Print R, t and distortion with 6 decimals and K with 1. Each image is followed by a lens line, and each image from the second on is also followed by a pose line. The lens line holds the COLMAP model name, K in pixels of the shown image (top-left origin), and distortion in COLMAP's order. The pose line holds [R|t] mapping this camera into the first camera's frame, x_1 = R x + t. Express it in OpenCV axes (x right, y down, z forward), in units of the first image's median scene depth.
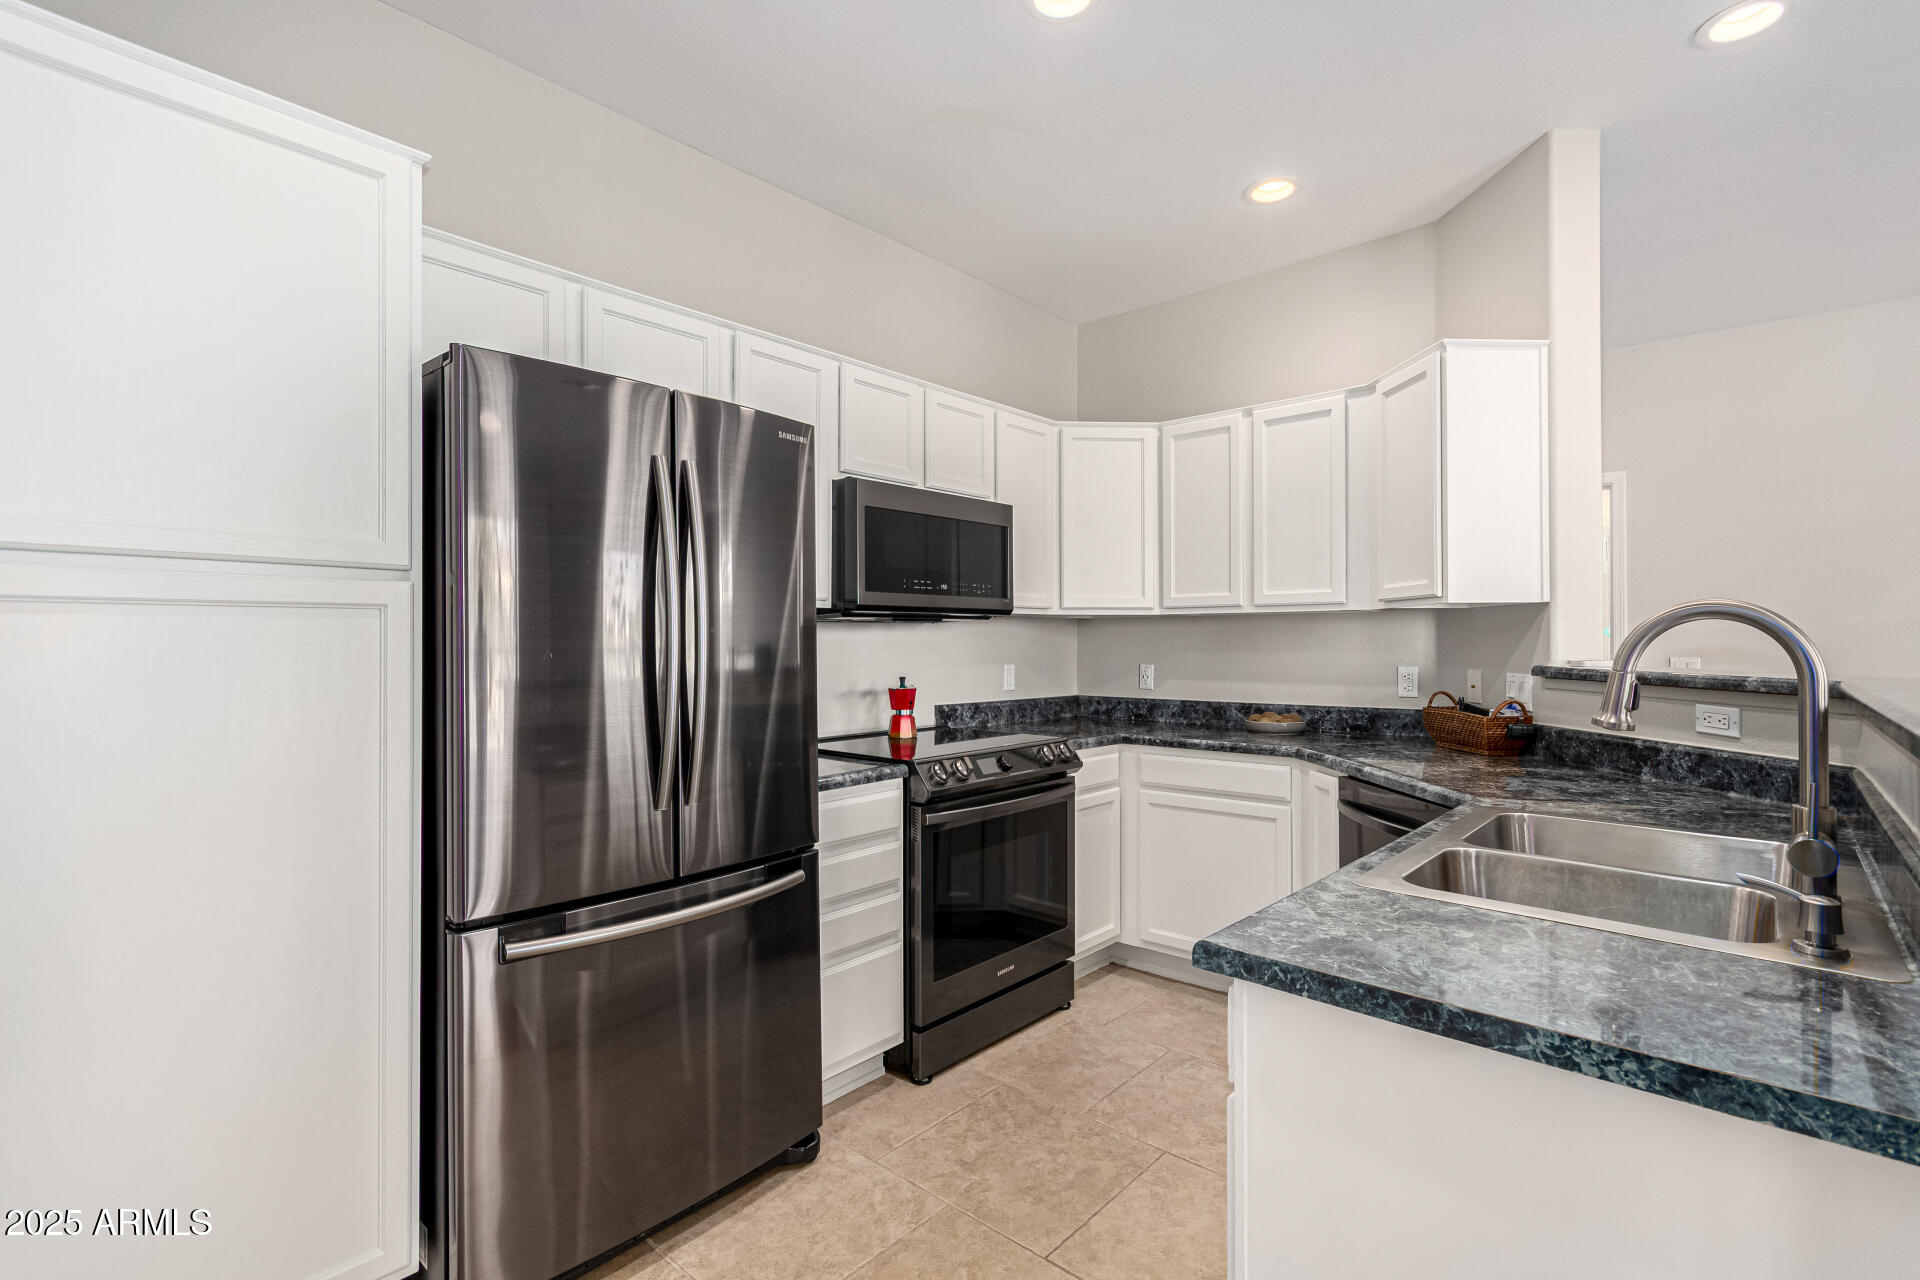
lens RADIAL K [[884.7, 0, 960.0], [0, 884.7, 640.0], [0, 0, 1]] dist [0.012169, 0.000674]
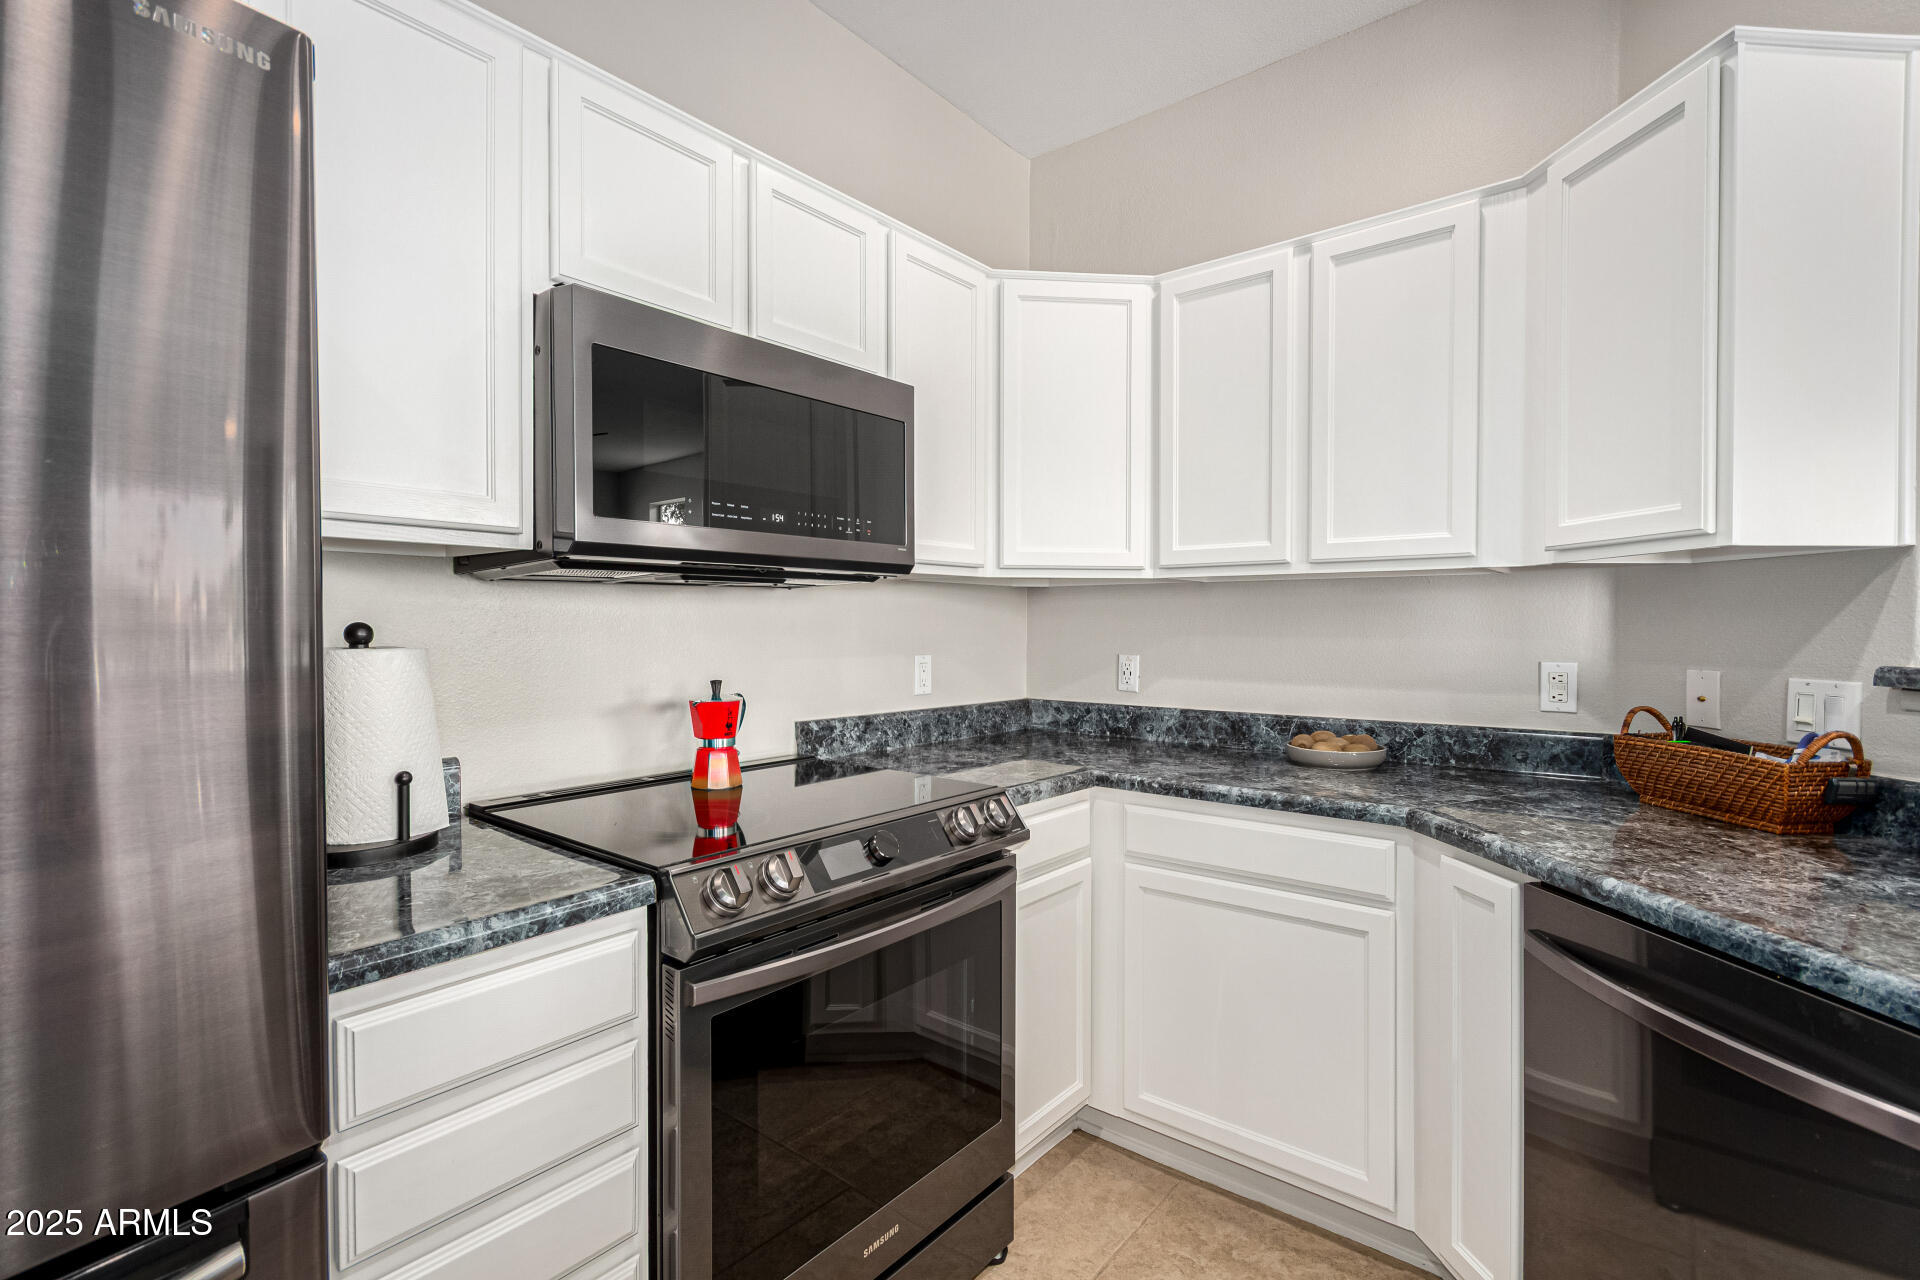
lens RADIAL K [[884.7, 0, 960.0], [0, 884.7, 640.0], [0, 0, 1]] dist [0.012169, 0.000674]
pose [[0.998937, 0.002342, 0.046040, 0.062619], [-0.003339, 0.999761, 0.021602, 0.002777], [-0.045978, -0.021733, 0.998706, 0.406087]]
